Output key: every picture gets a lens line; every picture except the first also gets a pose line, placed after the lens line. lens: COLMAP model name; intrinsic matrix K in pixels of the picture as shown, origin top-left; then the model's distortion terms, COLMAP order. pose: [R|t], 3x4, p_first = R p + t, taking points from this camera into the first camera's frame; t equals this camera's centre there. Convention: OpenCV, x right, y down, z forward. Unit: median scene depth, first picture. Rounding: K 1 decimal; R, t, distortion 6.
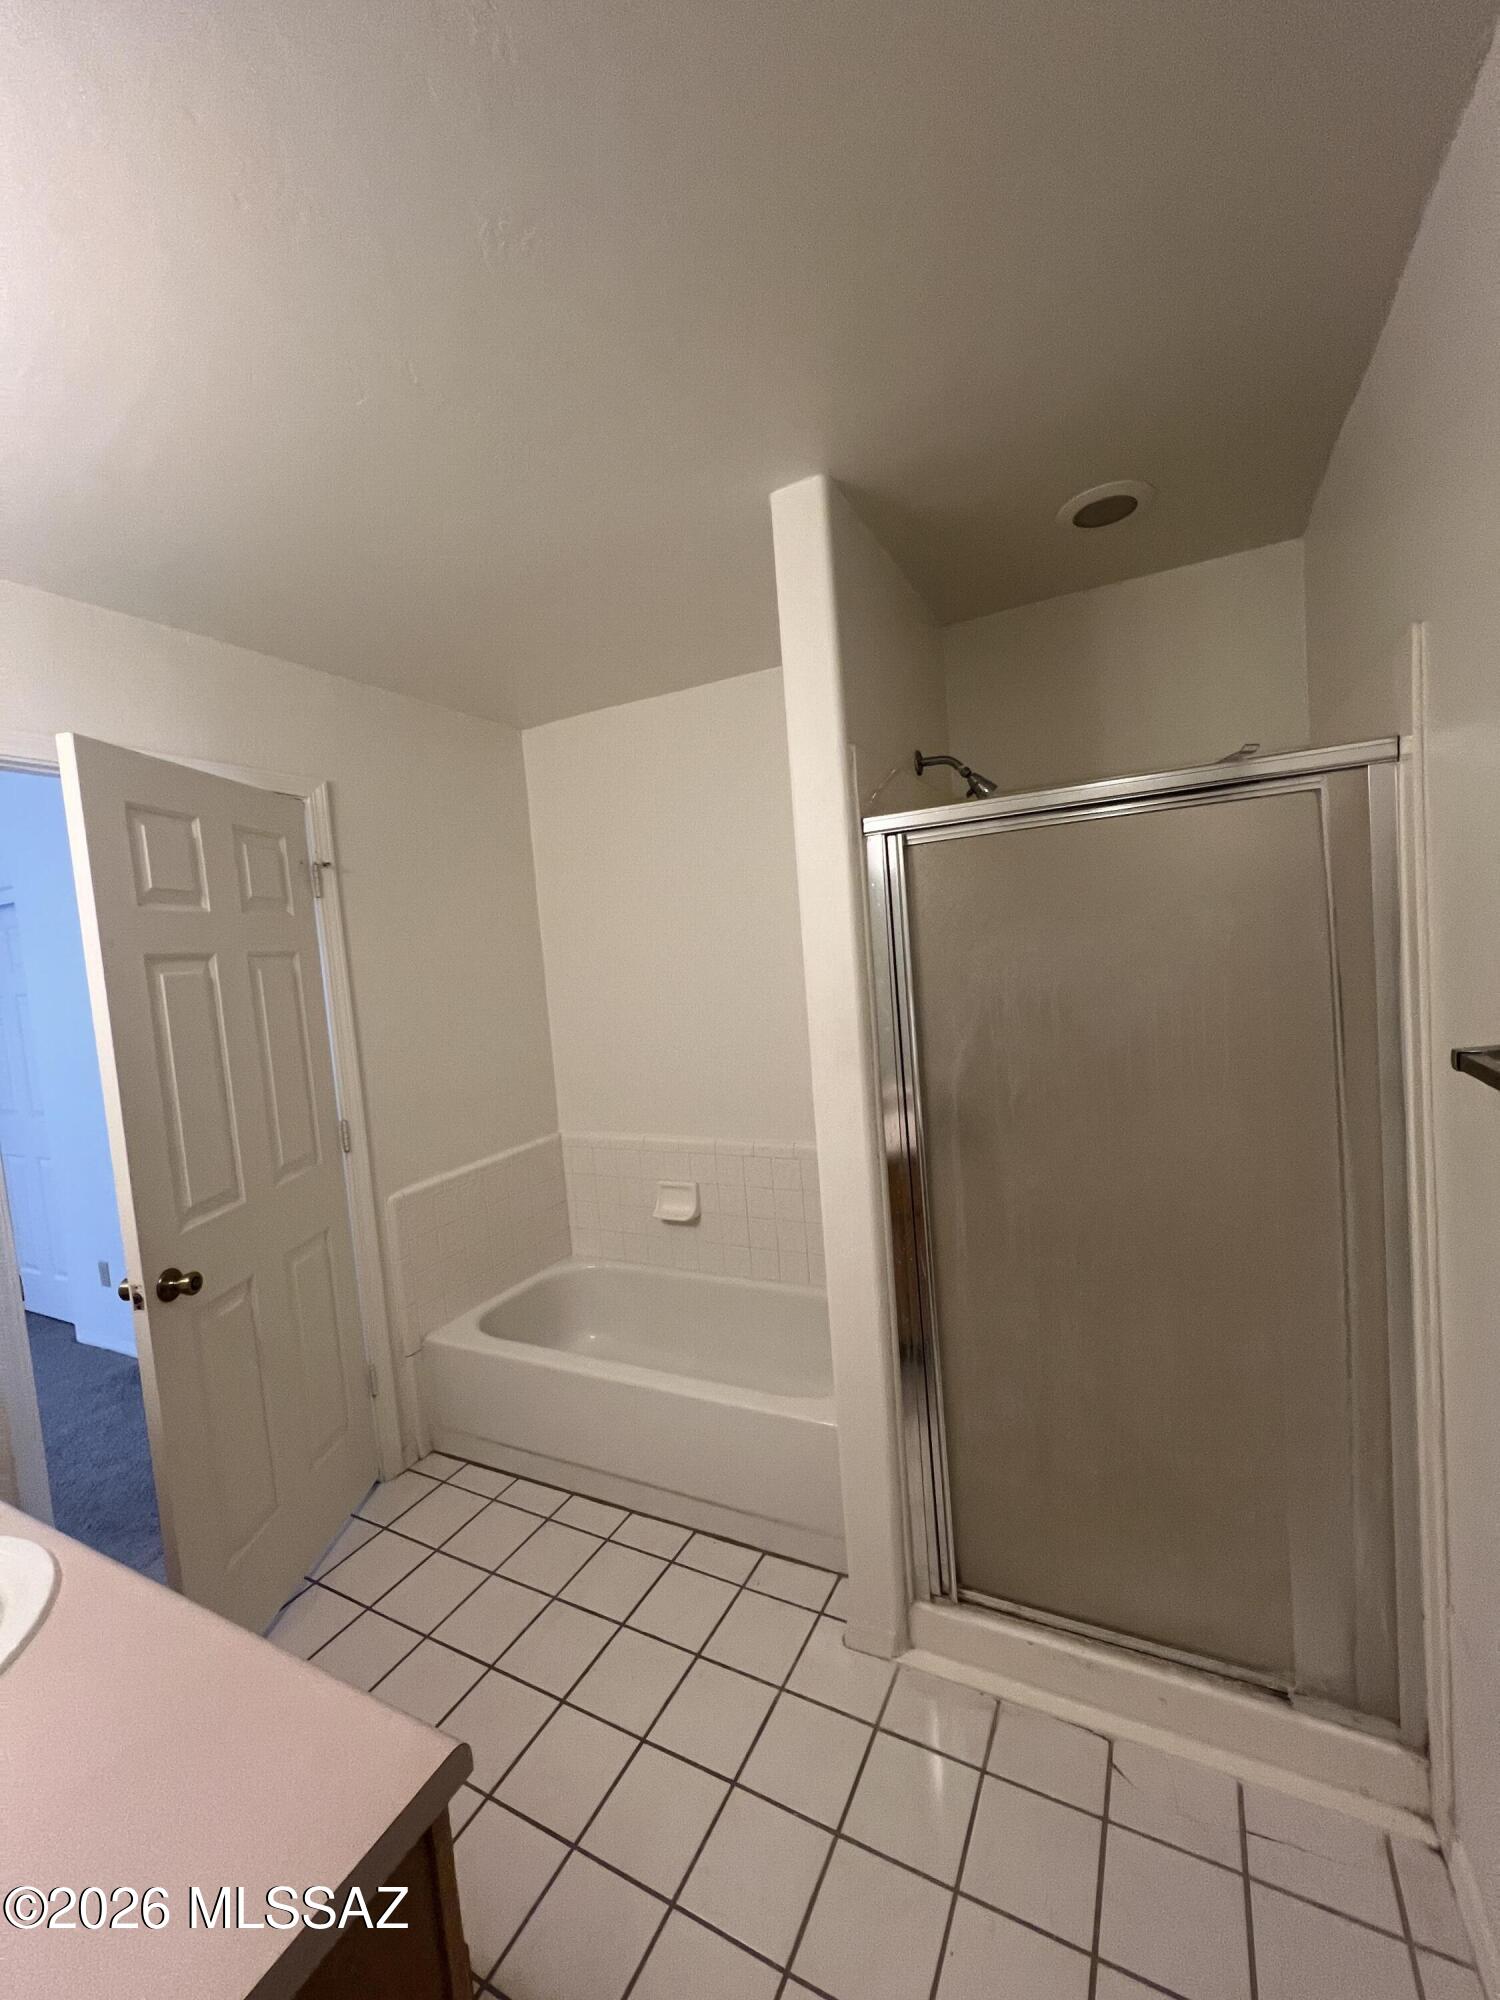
lens RADIAL K [[804.6, 0, 752.5], [0, 804.6, 995.0], [0, 0, 1]] dist [0.001198, 0.000175]
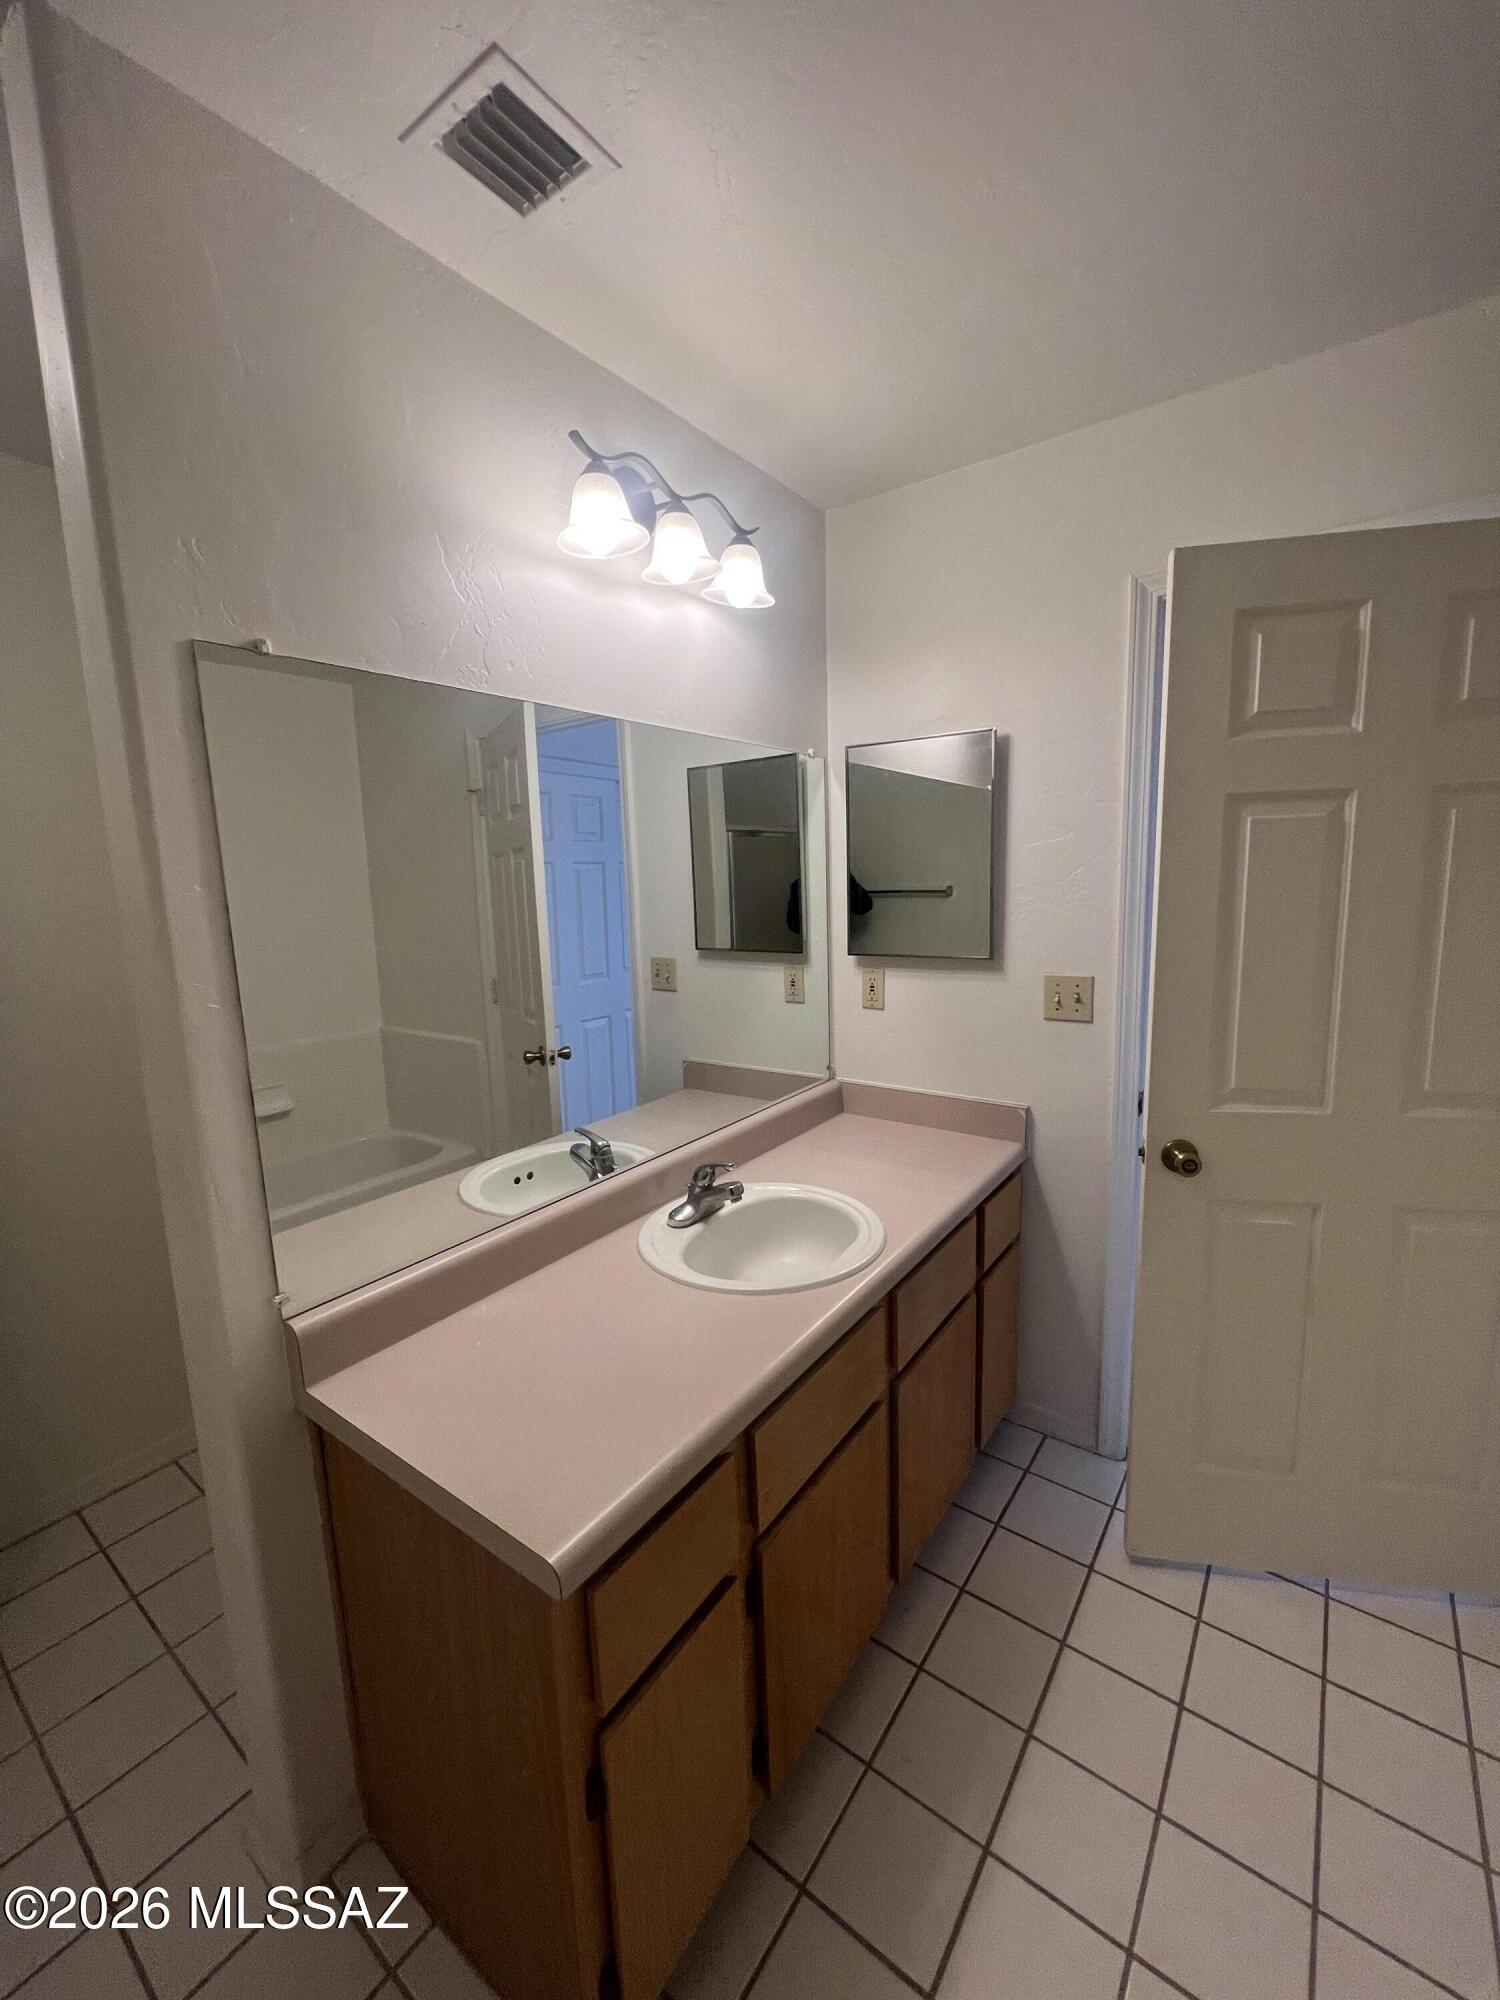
lens RADIAL K [[804.6, 0, 754.3], [0, 804.6, 998.4], [0, 0, 1]] dist [0.001198, 0.000175]
pose [[-0.144594, 0.230986, -0.962153, 0.200398], [-0.027209, 0.971075, 0.237217, -0.026378], [0.989117, 0.060480, -0.134127, 0.590360]]
